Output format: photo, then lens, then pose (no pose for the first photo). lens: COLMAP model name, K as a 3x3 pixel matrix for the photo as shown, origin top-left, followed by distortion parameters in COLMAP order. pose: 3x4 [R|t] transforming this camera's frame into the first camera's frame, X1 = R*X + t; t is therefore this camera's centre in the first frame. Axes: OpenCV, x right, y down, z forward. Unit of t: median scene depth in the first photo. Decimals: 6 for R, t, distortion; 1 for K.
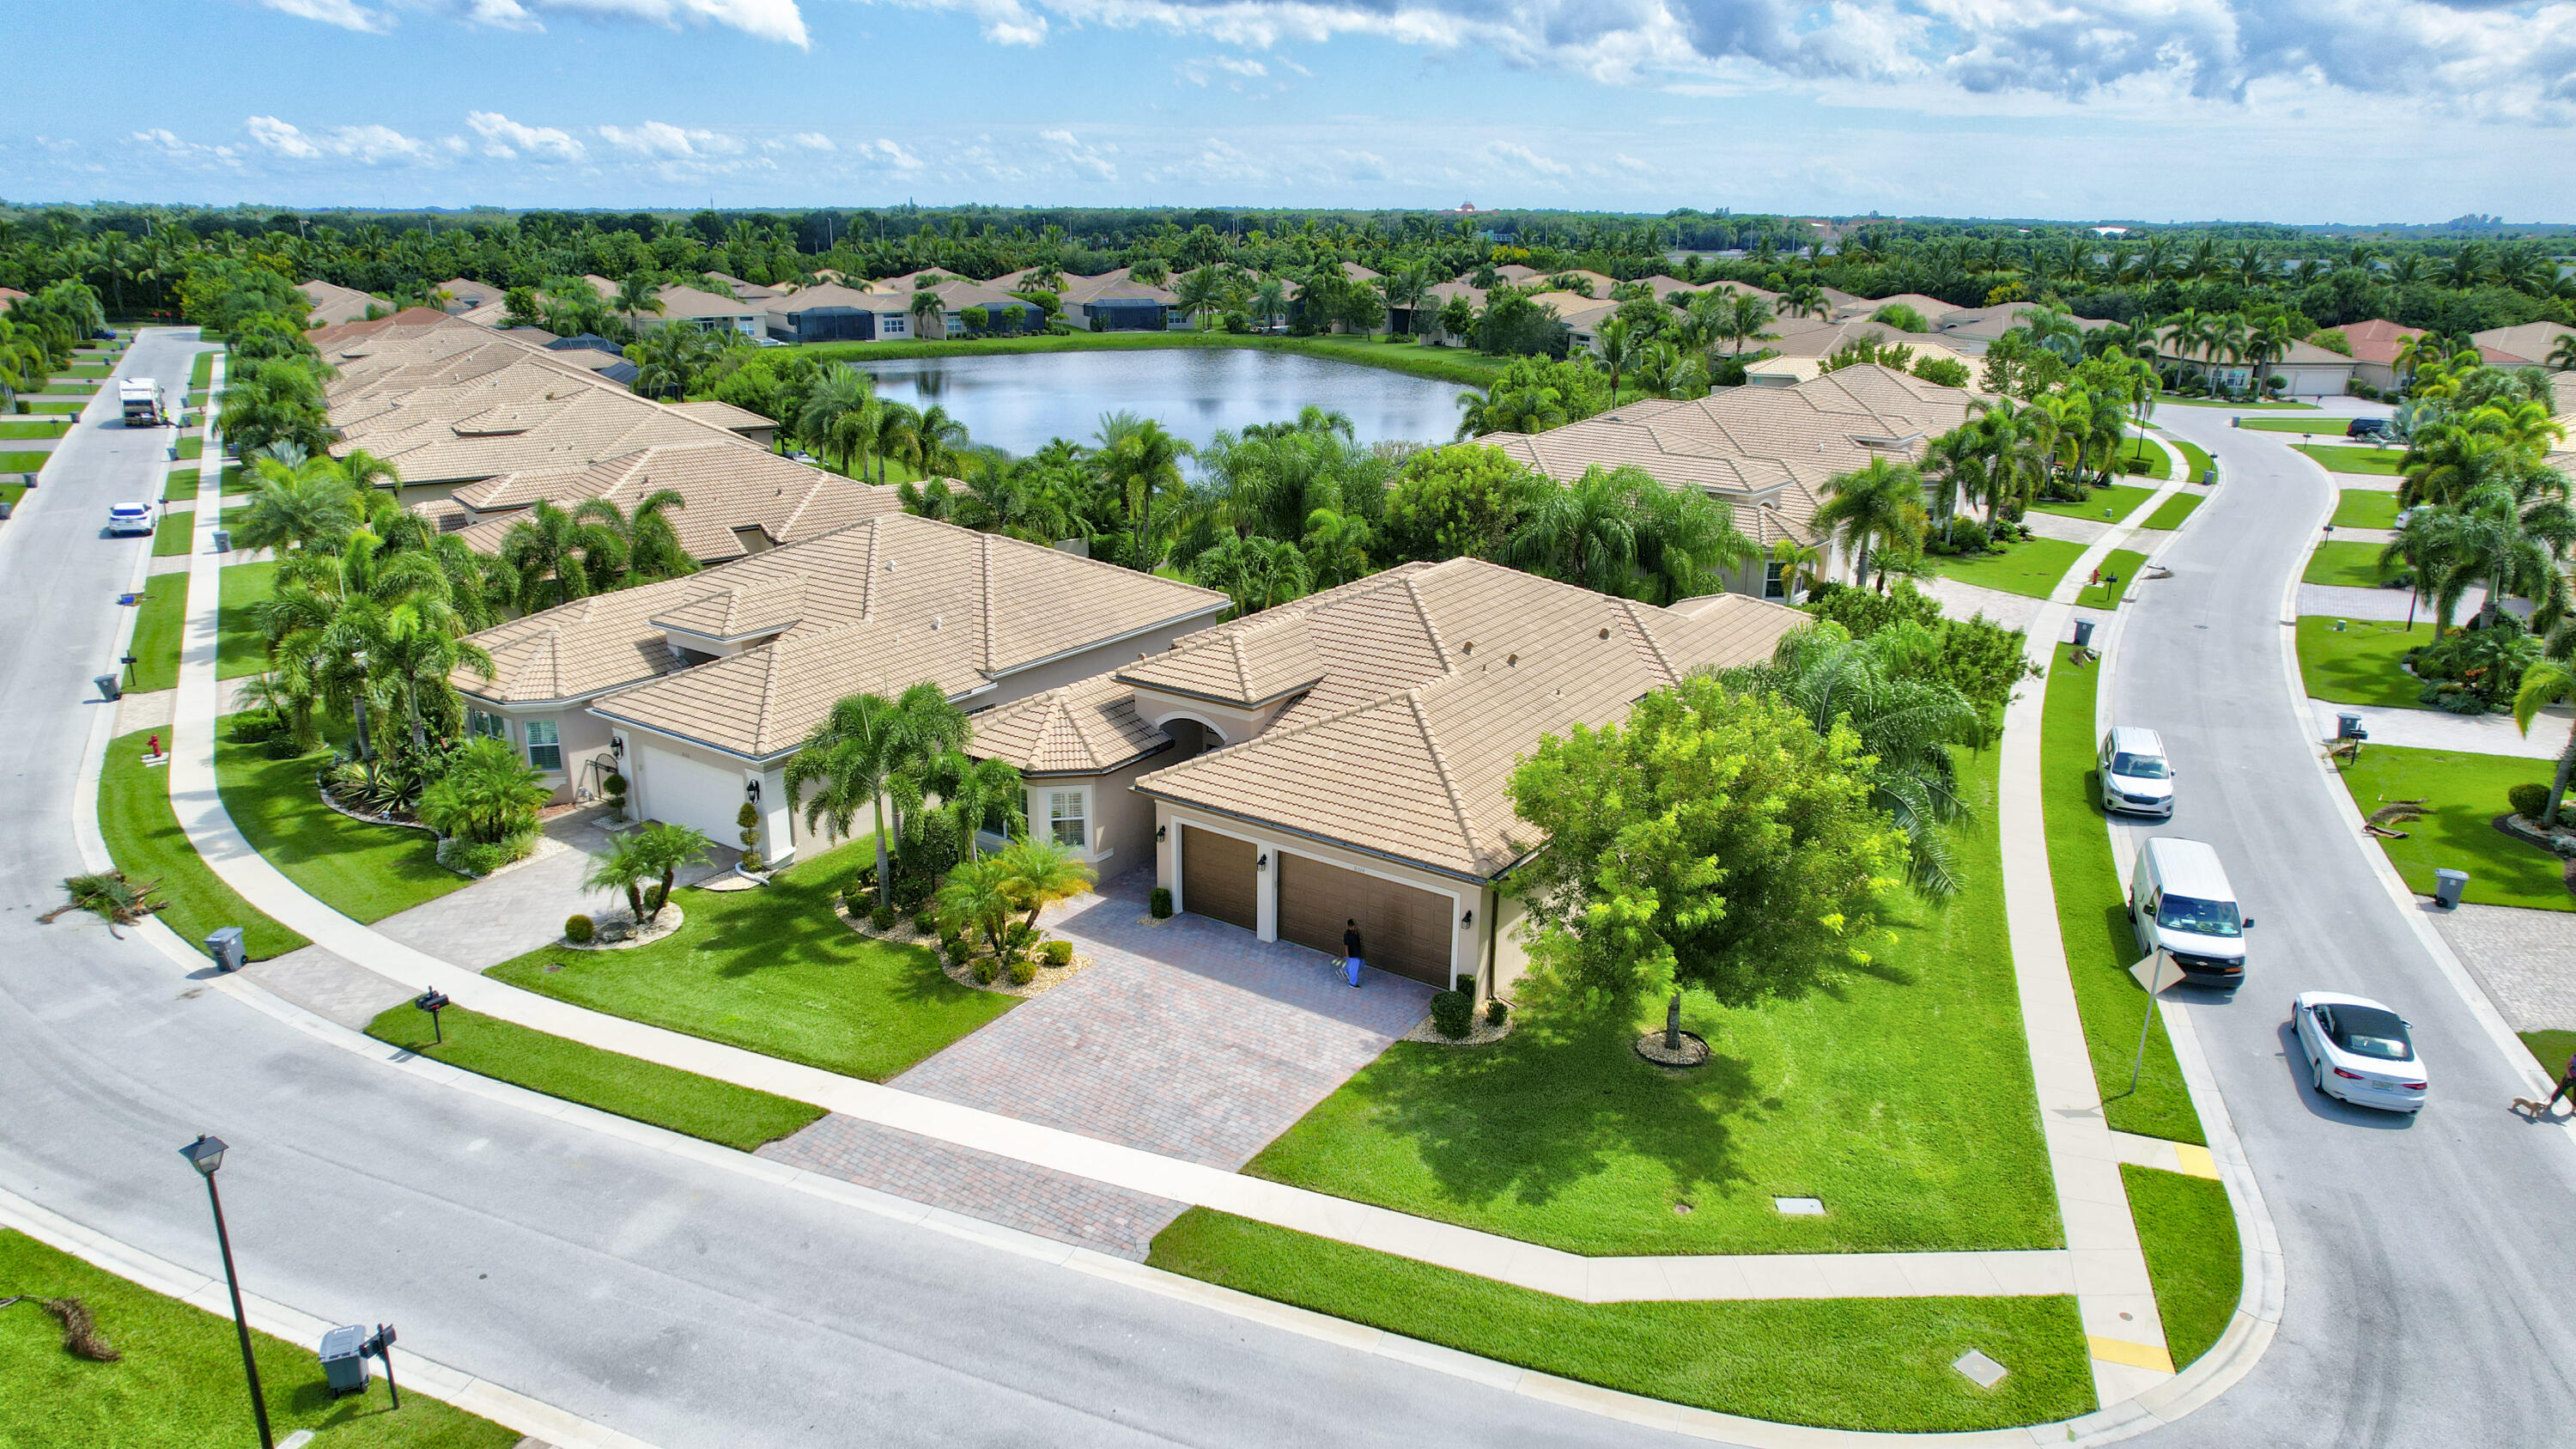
lens RADIAL K [[1675.8, 0, 1247.3], [0, 1675.8, 728.4], [0, 0, 1]] dist [-0.085194, 0.082624]
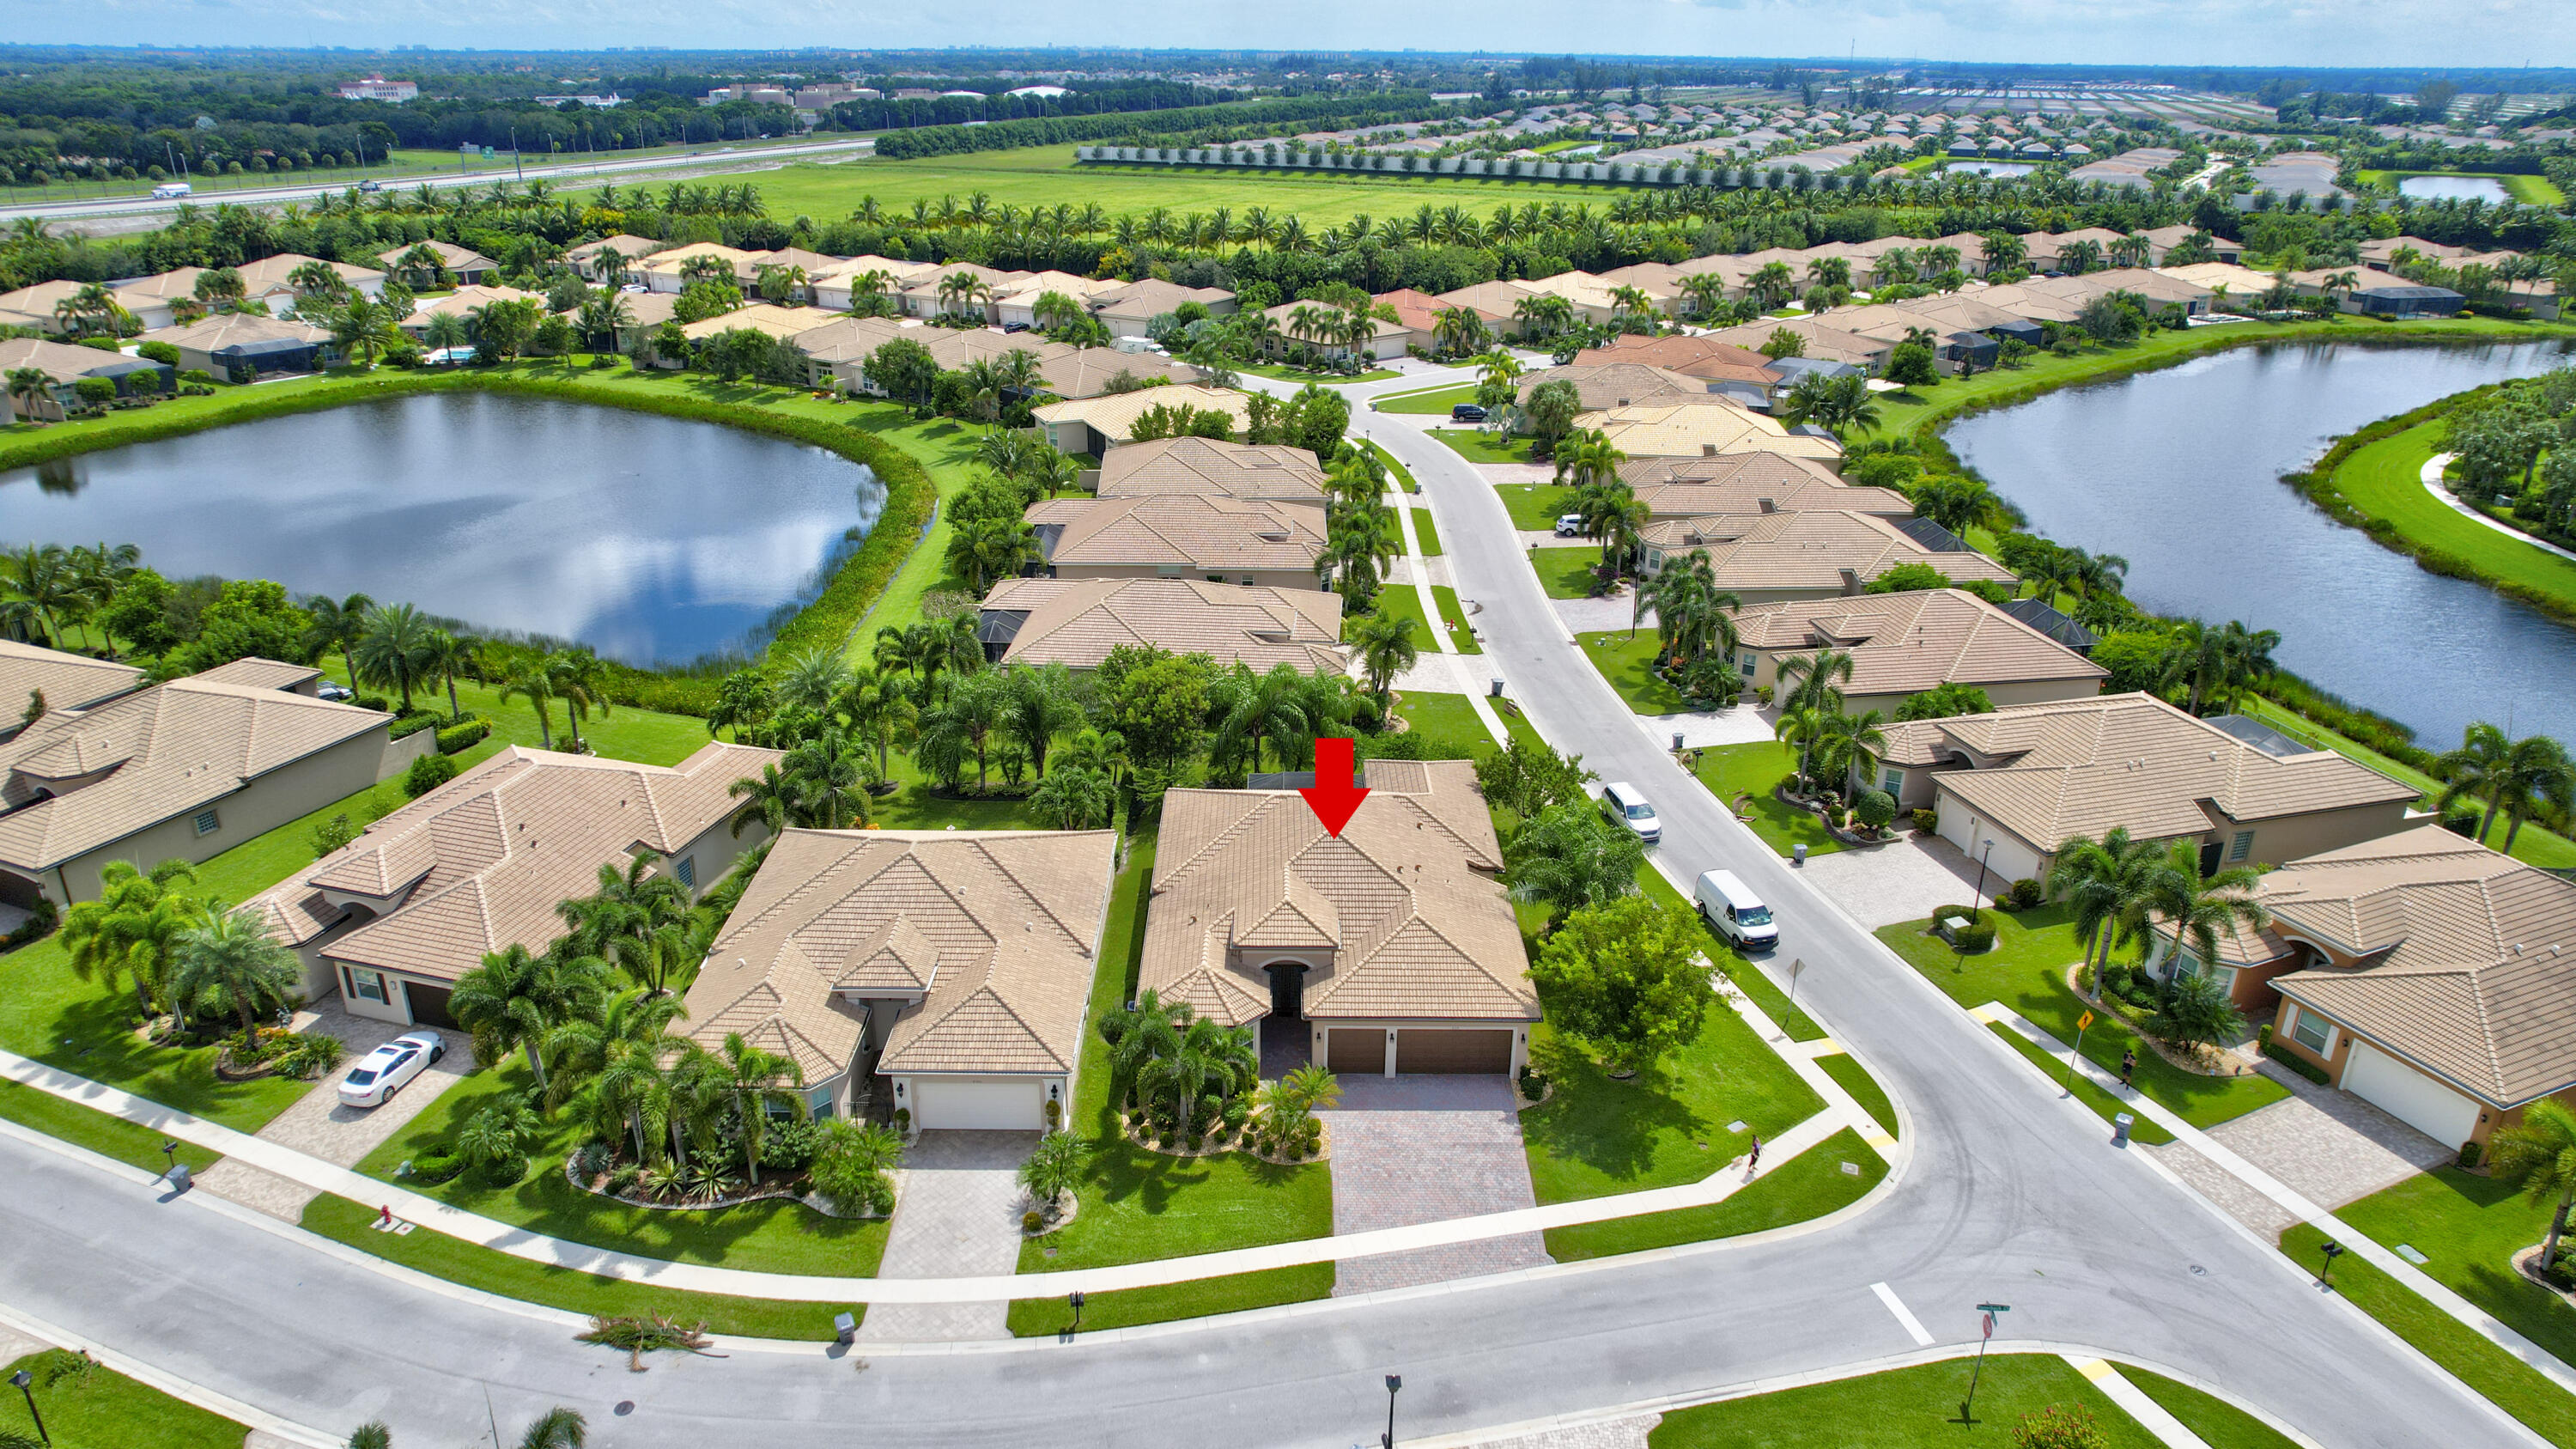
lens RADIAL K [[1680.0, 0, 1288.0], [0, 1680.0, 724.5], [0, 0, 1]] dist [-0.085518, 0.083865]
pose [[0.807315, -0.221210, 0.547092, -0.966237], [0.173119, 0.975072, 0.138796, -0.503075], [-0.564157, -0.017340, 0.825486, -0.391058]]
